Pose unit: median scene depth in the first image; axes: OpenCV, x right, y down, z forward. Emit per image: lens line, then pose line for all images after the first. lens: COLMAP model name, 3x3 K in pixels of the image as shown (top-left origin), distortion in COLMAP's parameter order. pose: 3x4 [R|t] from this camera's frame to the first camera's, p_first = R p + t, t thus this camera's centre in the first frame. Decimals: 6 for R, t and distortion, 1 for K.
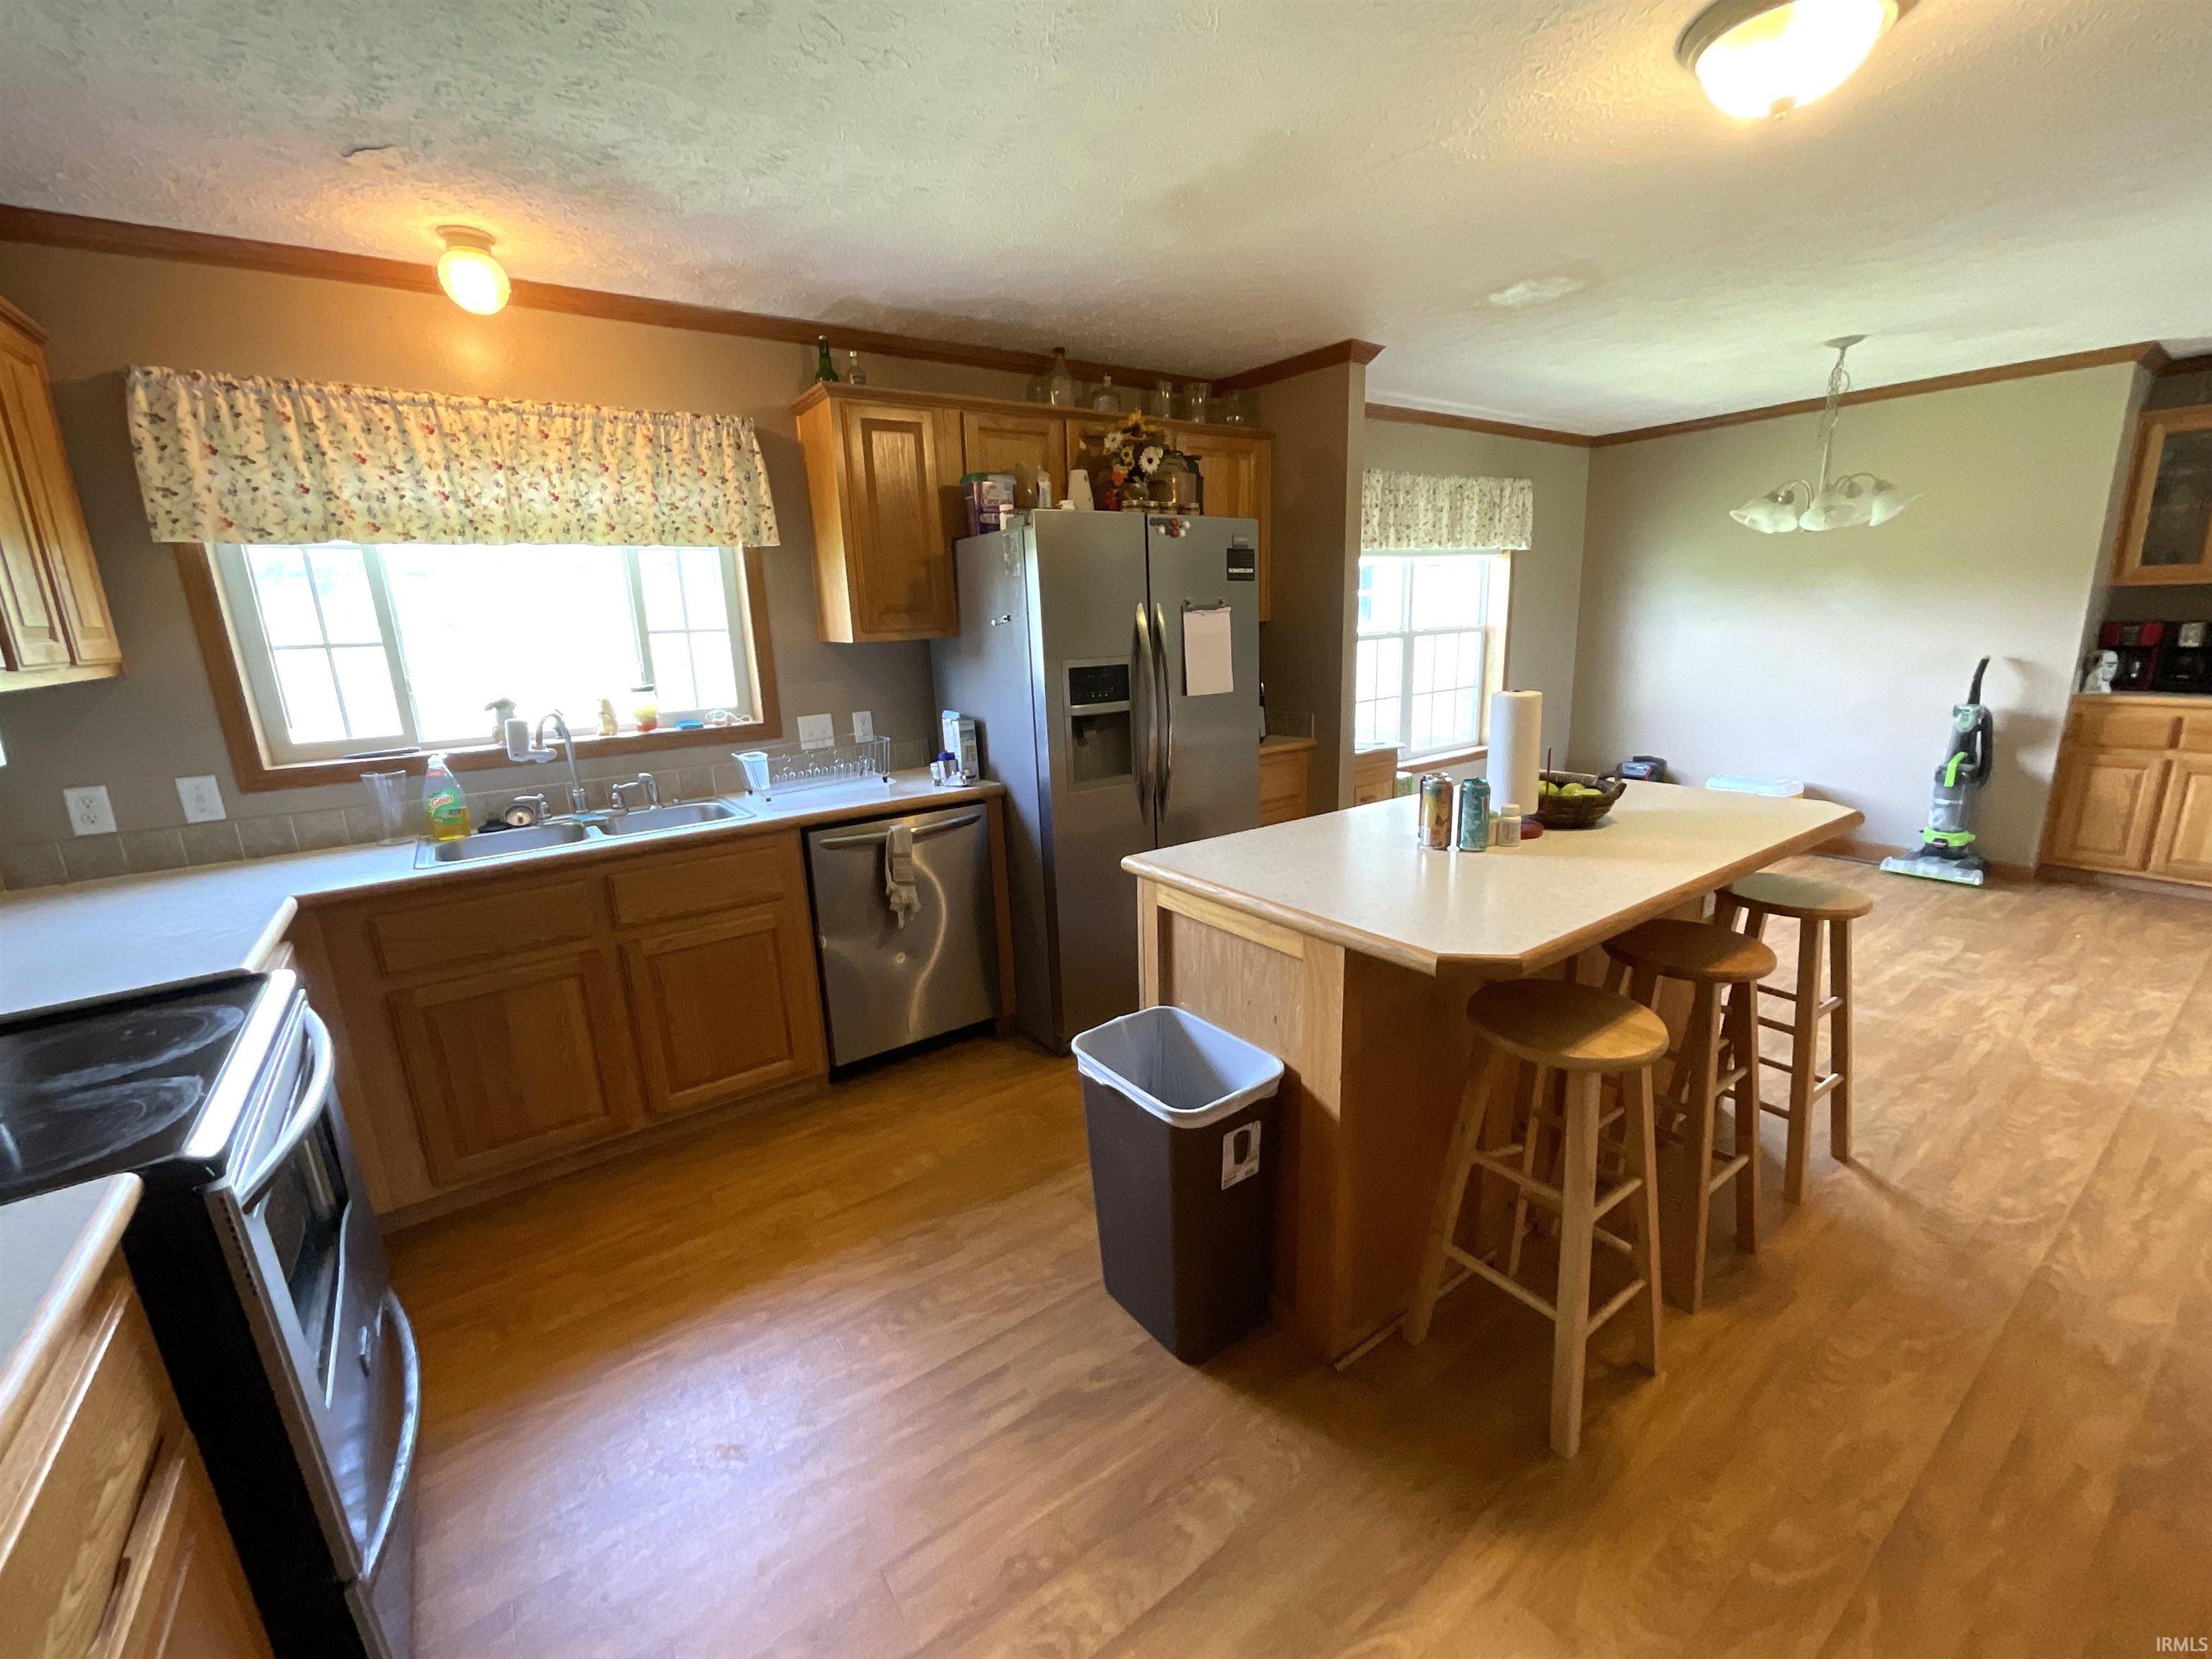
lens RADIAL K [[907.5, 0, 1112.2], [0, 907.5, 833.3], [0, 0, 1]] dist [-0.009108, 0.005247]
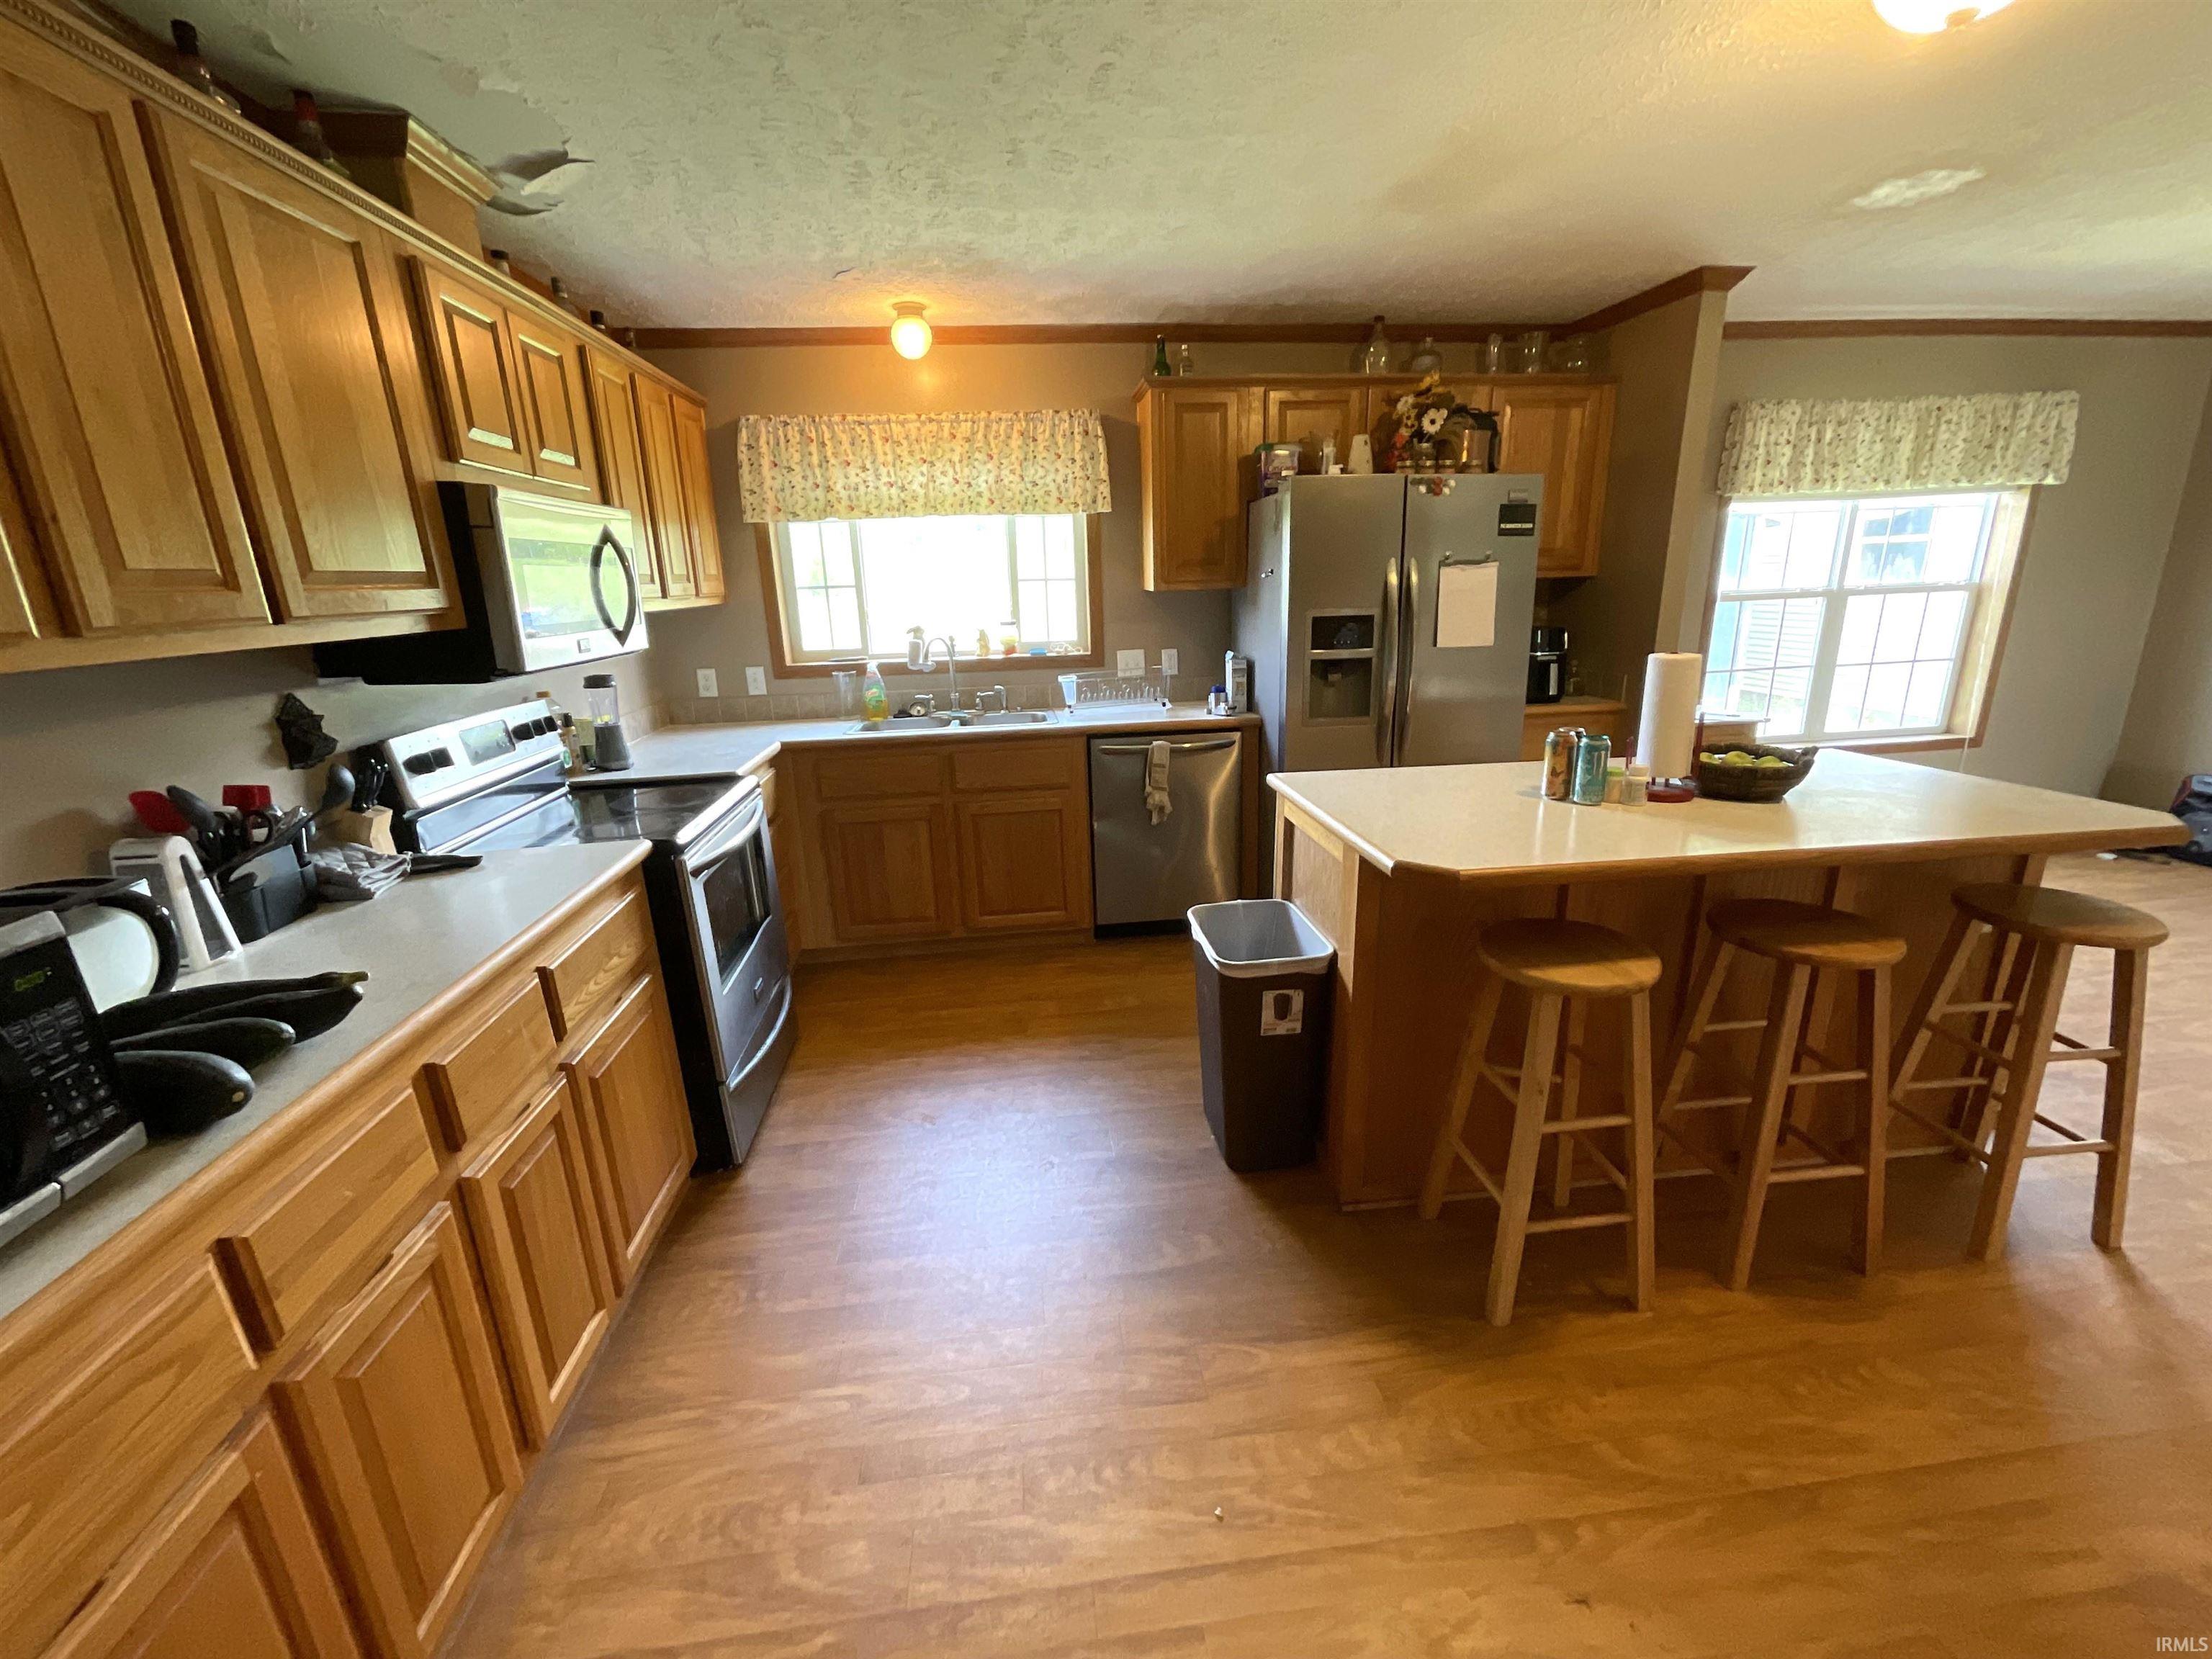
lens RADIAL K [[907.5, 0, 1104.8], [0, 907.5, 831.4], [0, 0, 1]] dist [-0.009108, 0.005247]
pose [[0.873903, 0.140688, -0.465295, 0.299326], [-0.116176, 0.989911, 0.081114, 0.022216], [0.472013, -0.016829, 0.881431, -0.130611]]
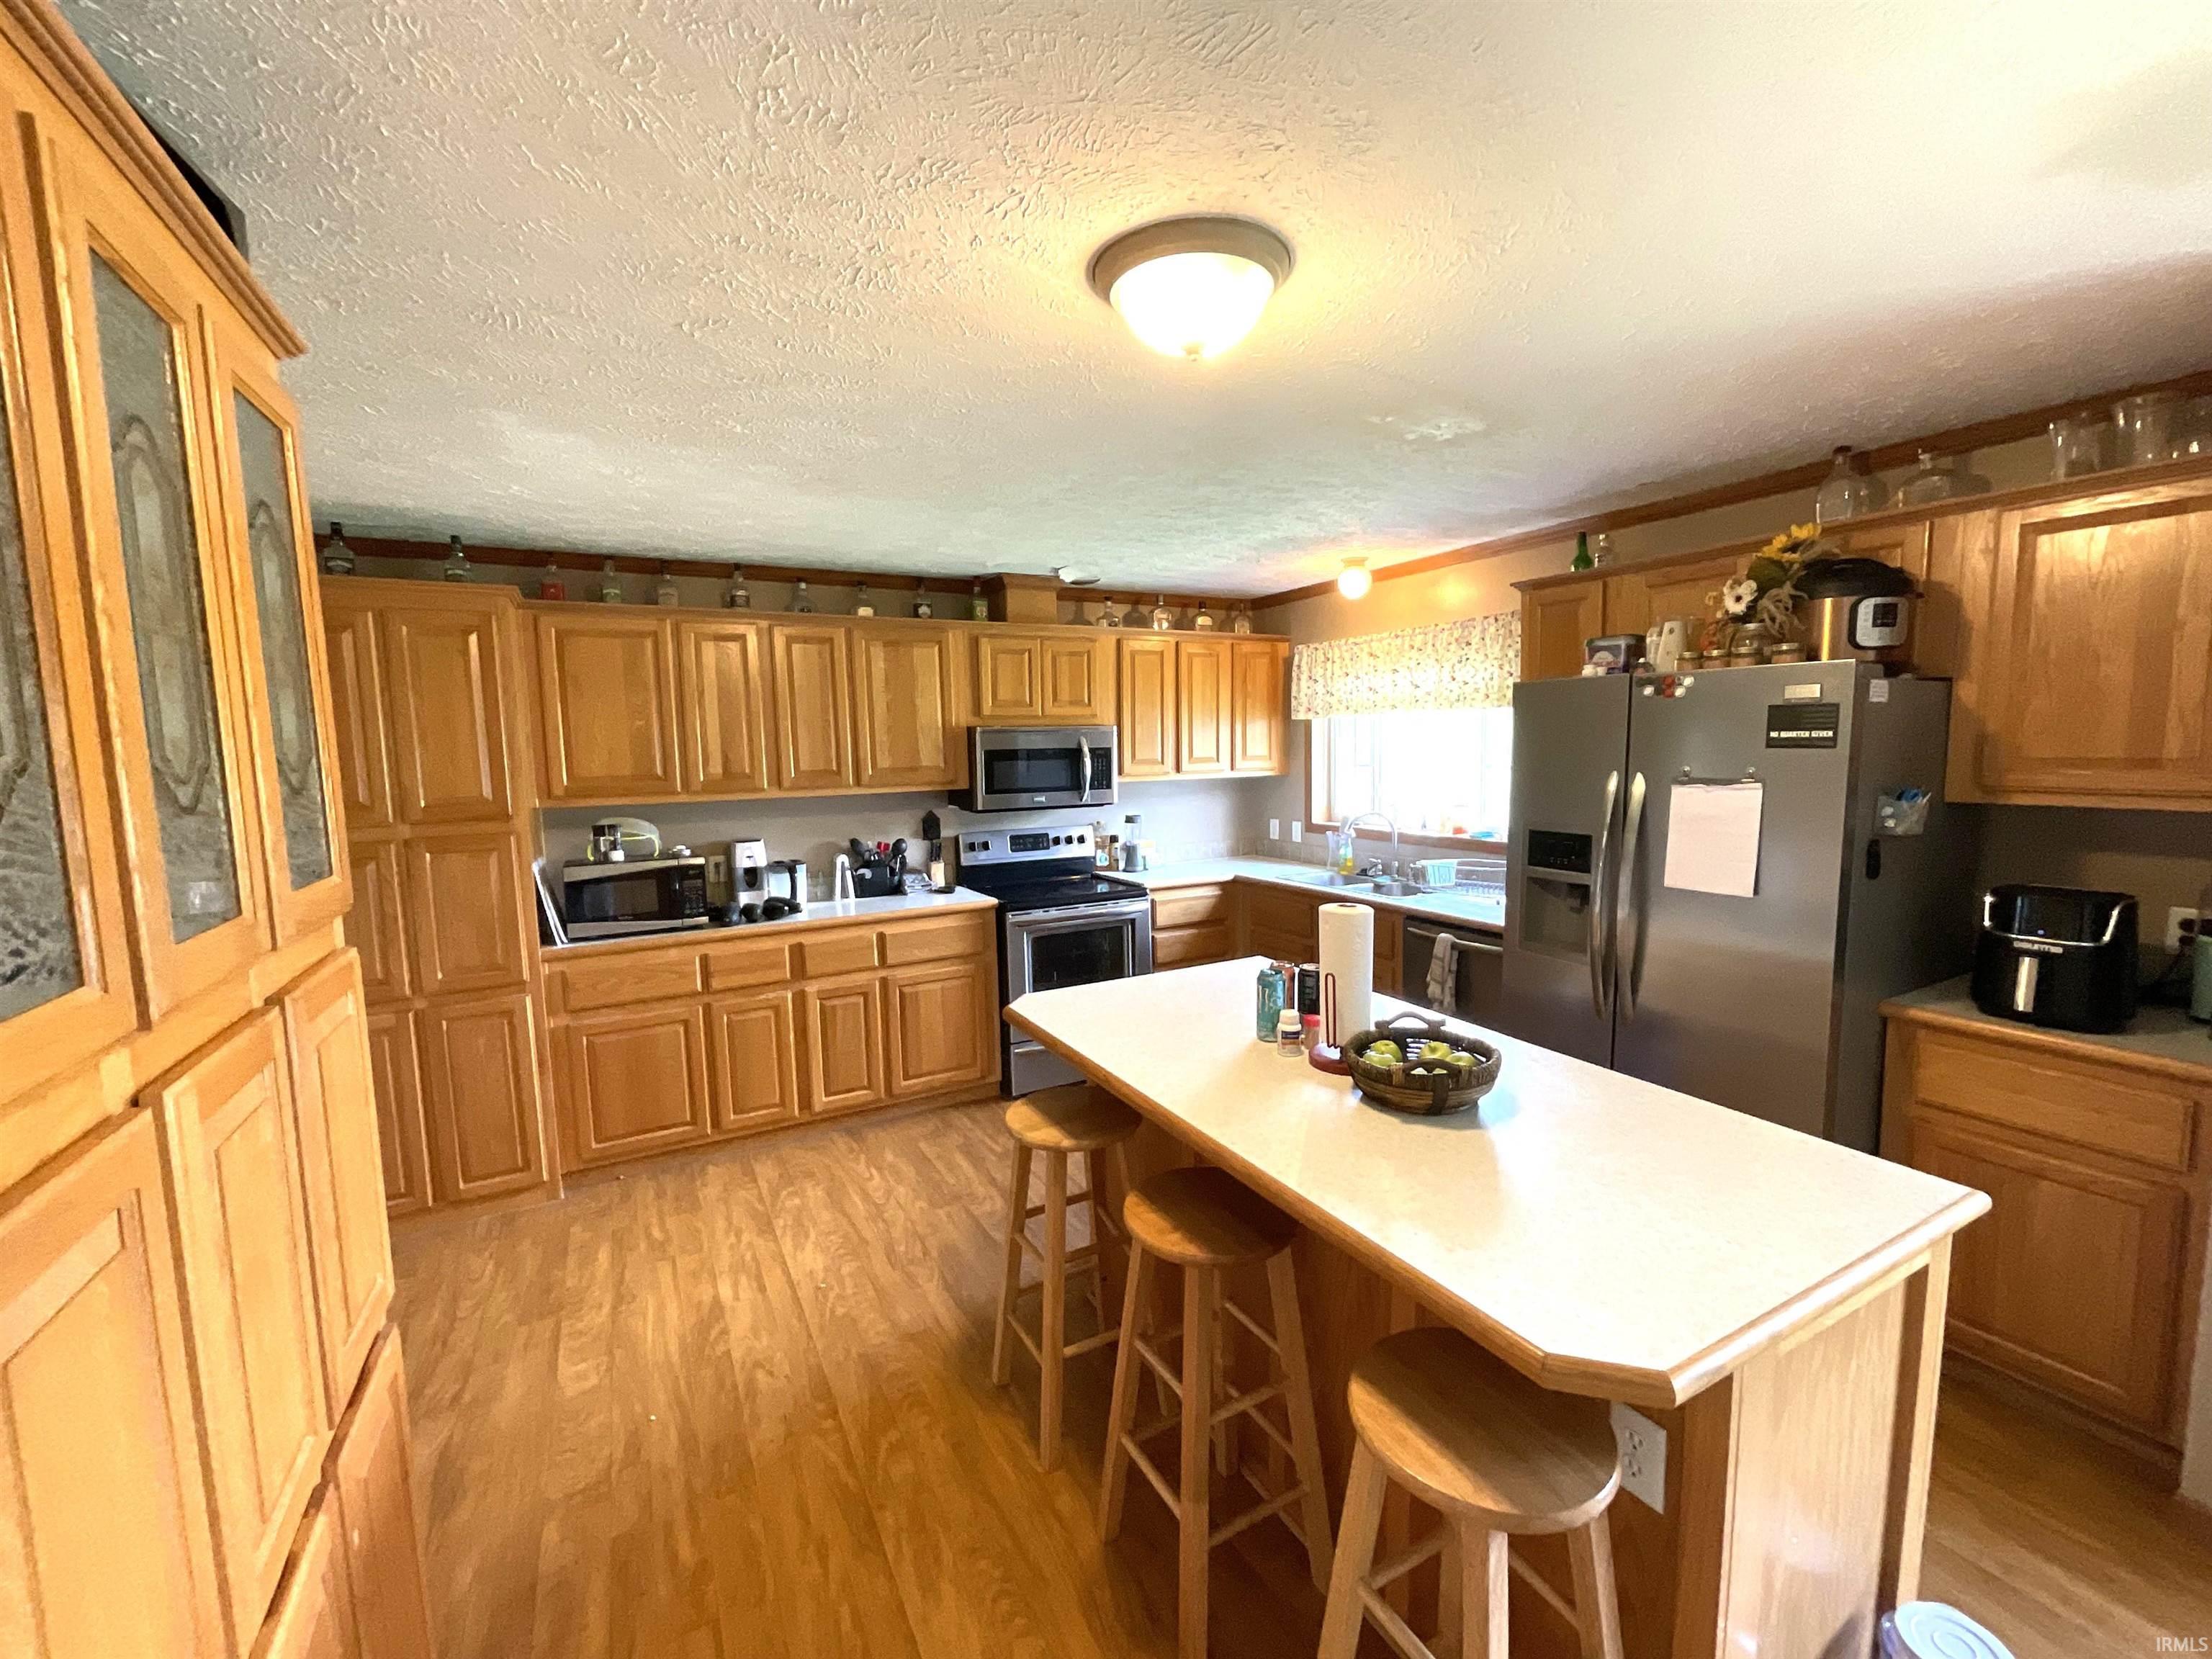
lens RADIAL K [[907.5, 0, 1110.6], [0, 907.5, 840.8], [0, 0, 1]] dist [-0.009108, 0.005247]
pose [[-0.114689, 0.143339, -0.983006, 1.041132], [-0.213793, 0.962786, 0.165335, -0.245411], [0.970123, 0.229122, -0.079776, 0.646990]]
